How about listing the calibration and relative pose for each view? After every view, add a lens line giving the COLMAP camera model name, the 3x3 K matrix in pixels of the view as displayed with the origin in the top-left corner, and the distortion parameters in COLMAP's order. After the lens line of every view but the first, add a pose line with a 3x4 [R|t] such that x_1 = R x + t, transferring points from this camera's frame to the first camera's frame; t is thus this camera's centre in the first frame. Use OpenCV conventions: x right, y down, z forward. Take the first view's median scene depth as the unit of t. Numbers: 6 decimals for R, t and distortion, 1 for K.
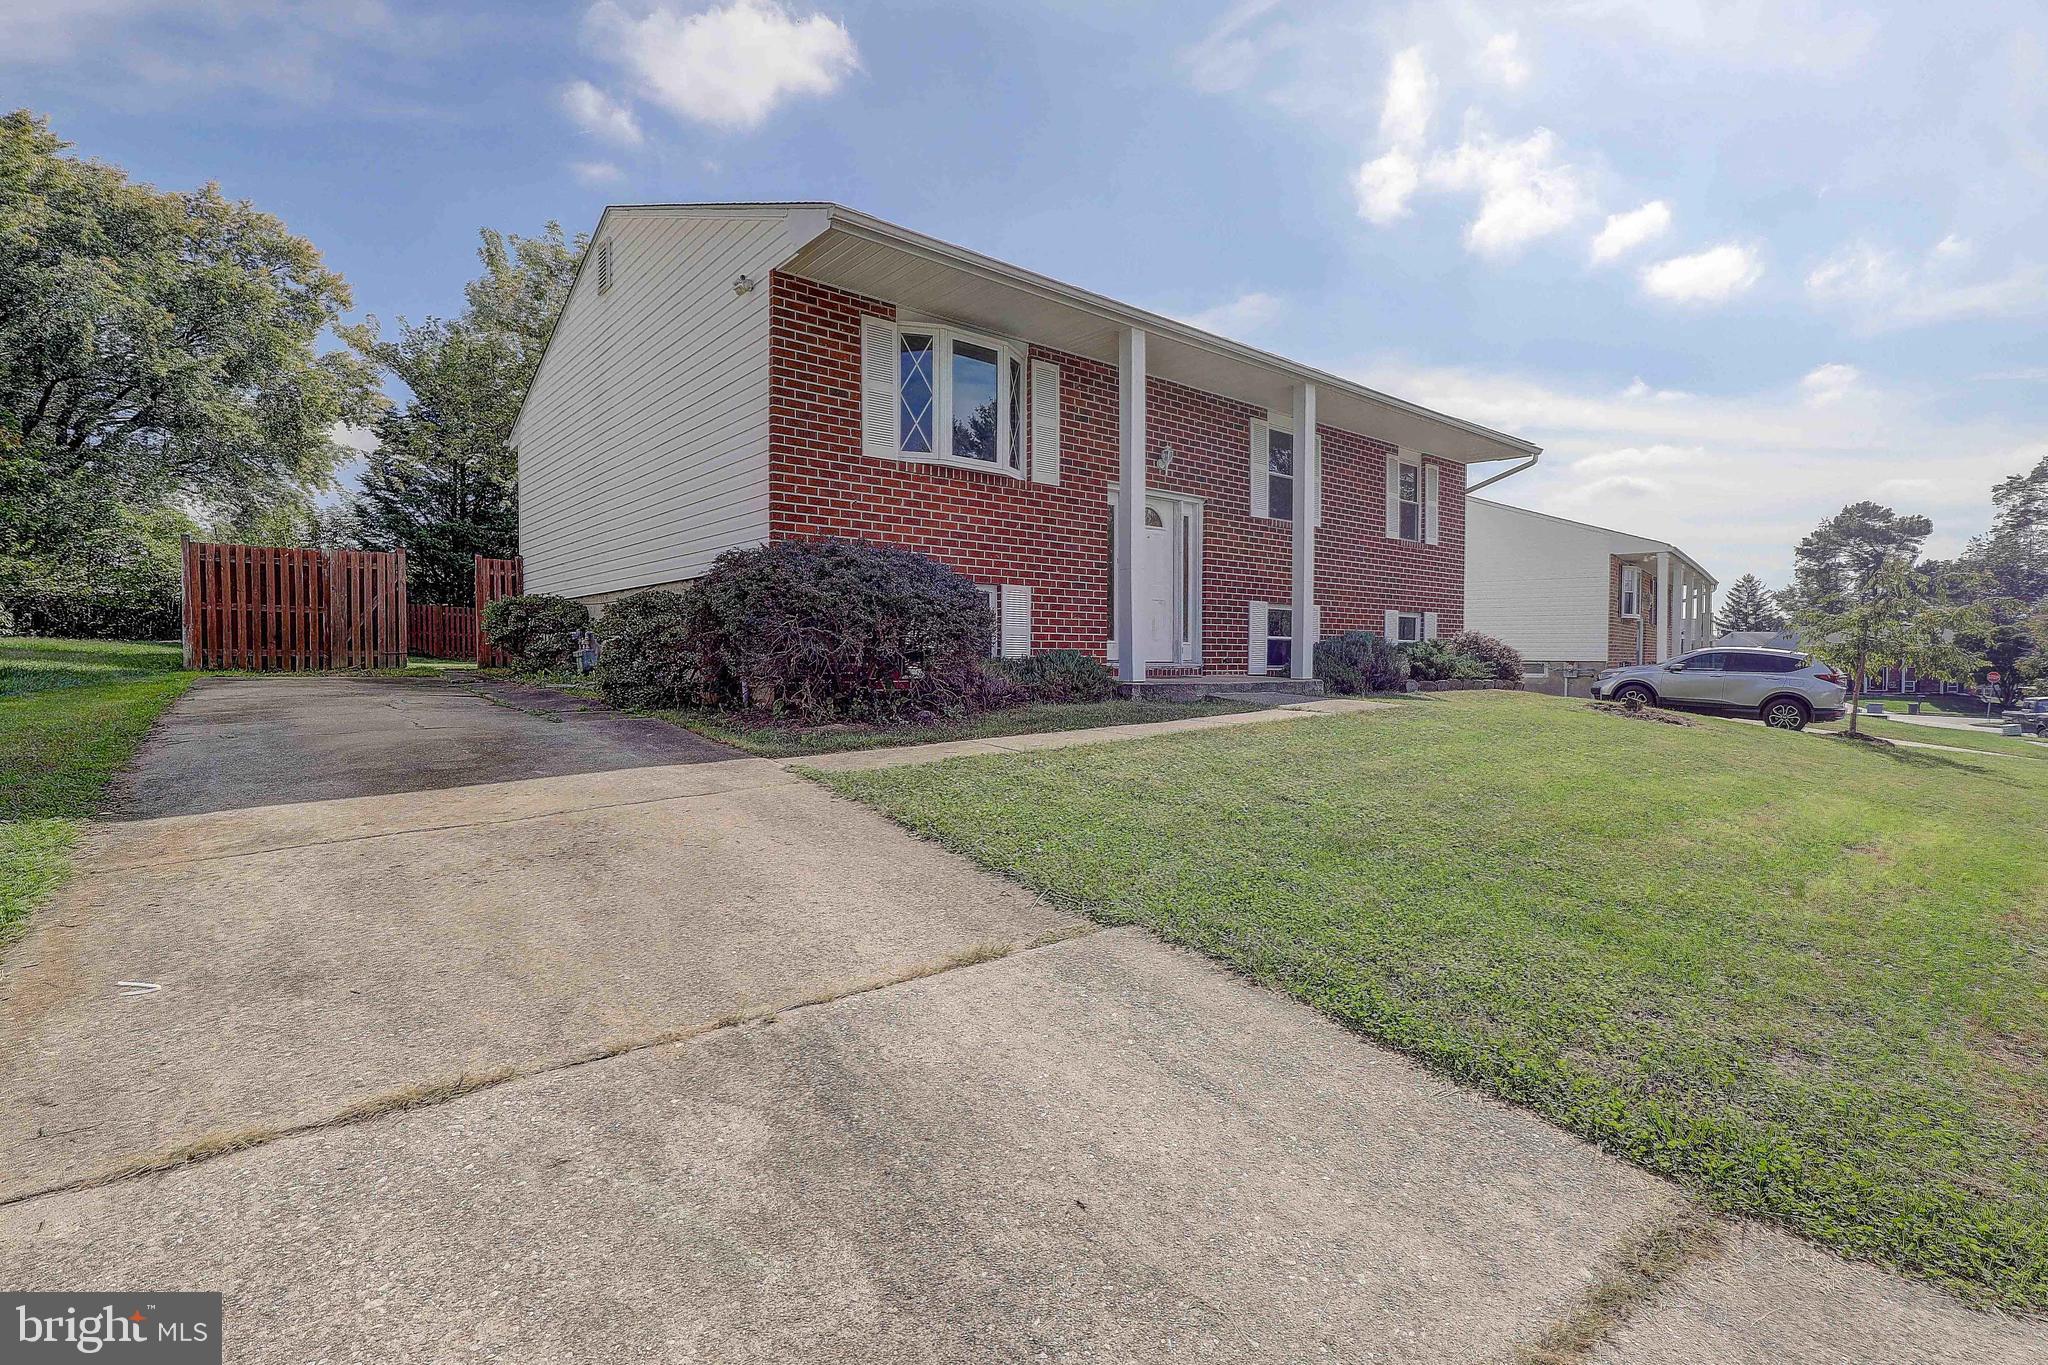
lens RADIAL K [[932.7, 0, 1023.9], [0, 932.7, 654.4], [0, 0, 1]] dist [0.001141, 0.006534]
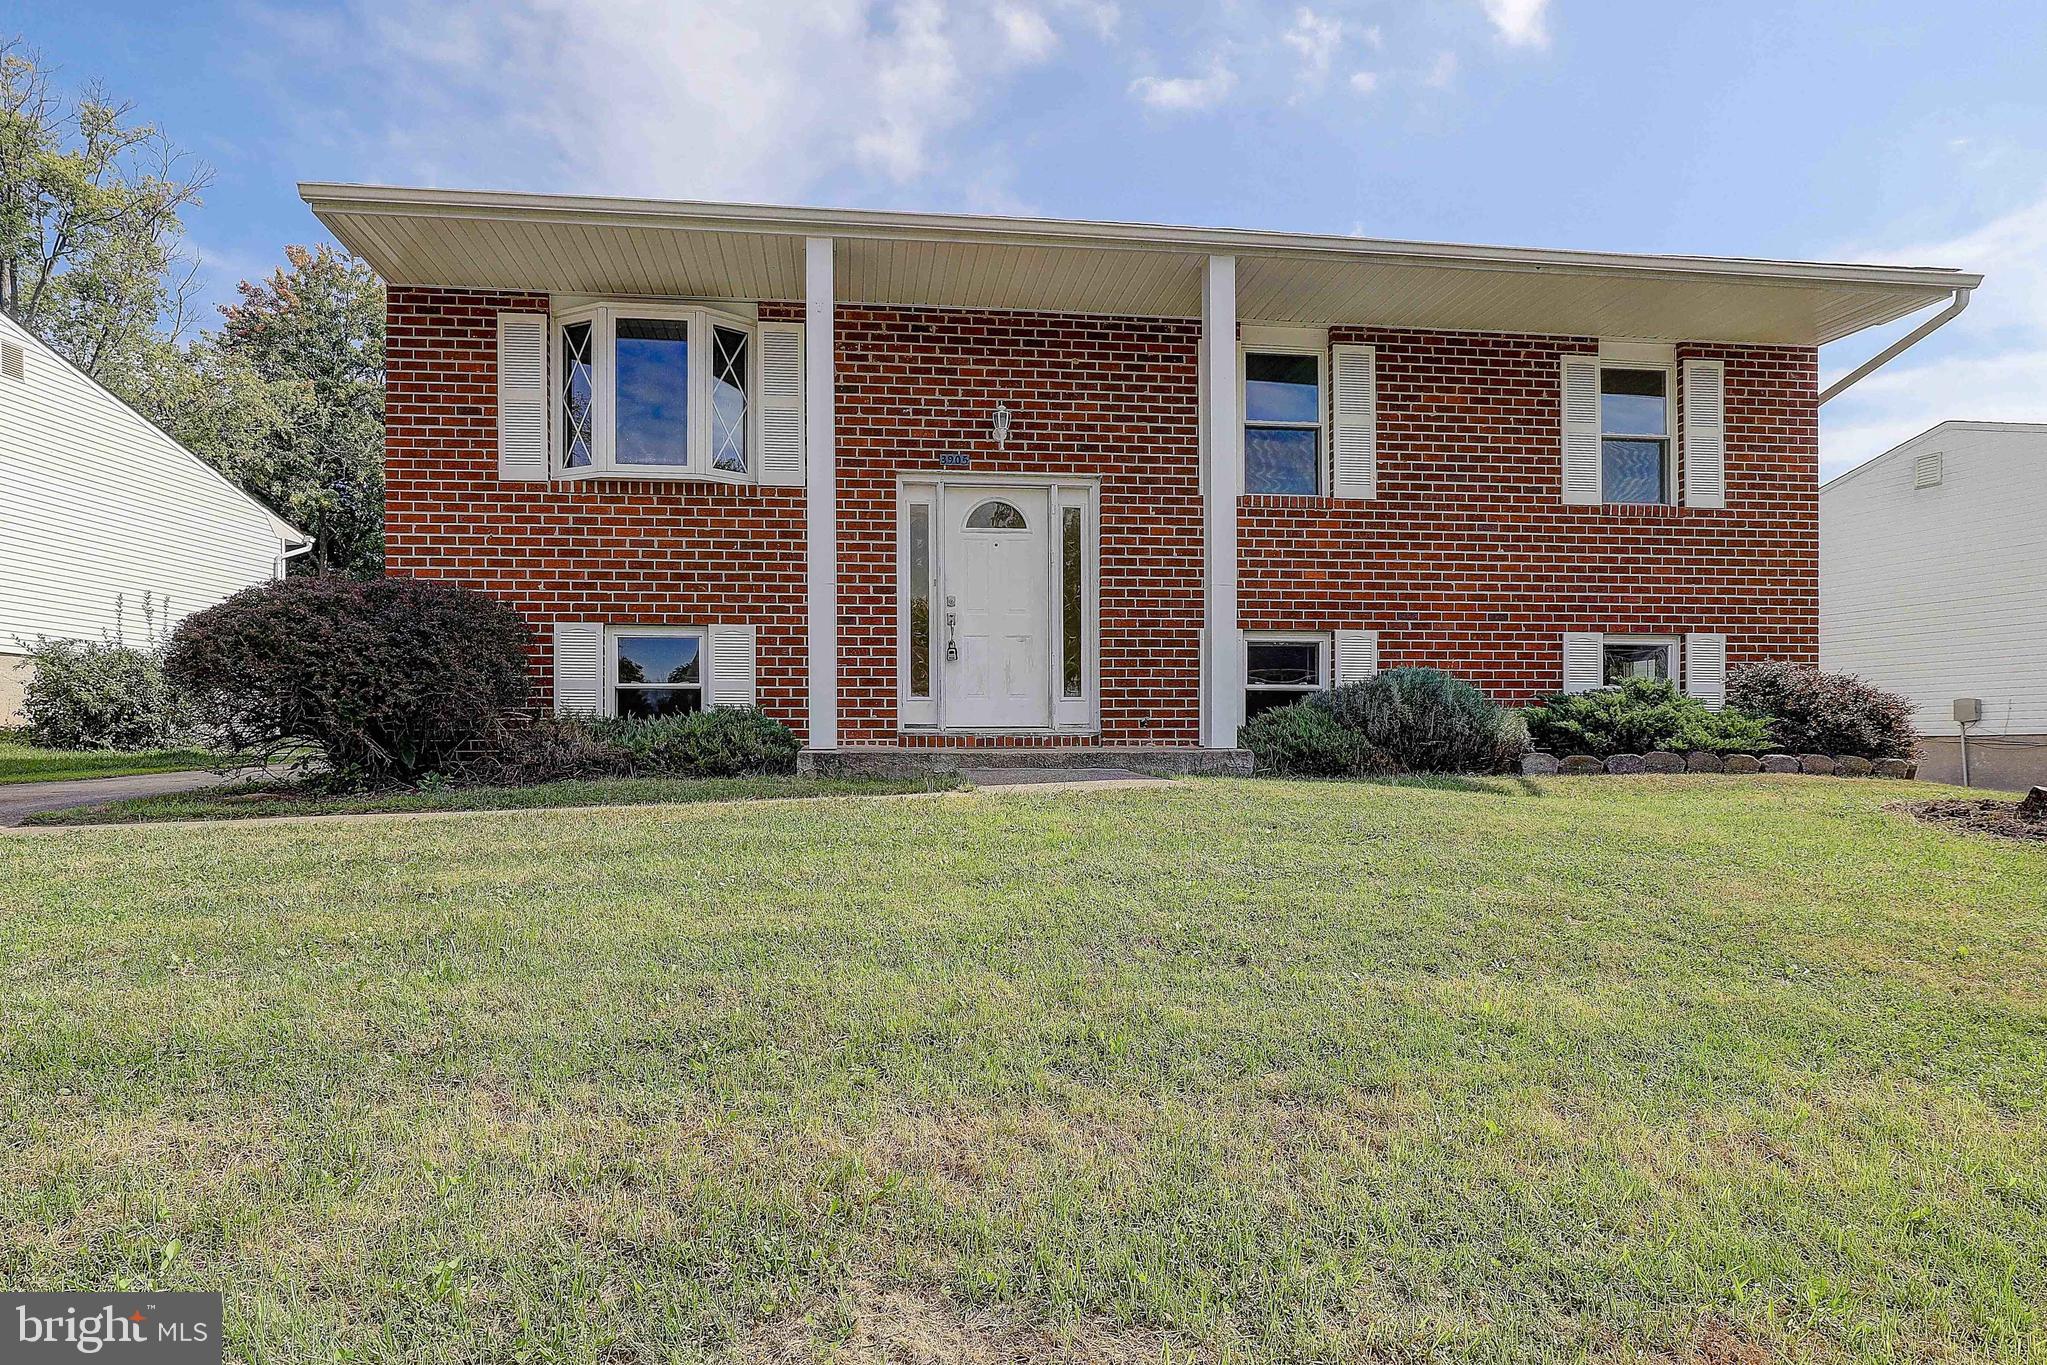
lens RADIAL K [[935.6, 0, 1021.2], [0, 935.6, 716.6], [0, 0, 1]] dist [-0.010191, -0.000254]
pose [[0.831877, -0.004792, -0.554940, 0.615994], [0.004755, 0.999988, -0.001507, 0.002879], [0.554940, -0.001385, 0.831889, 0.507274]]
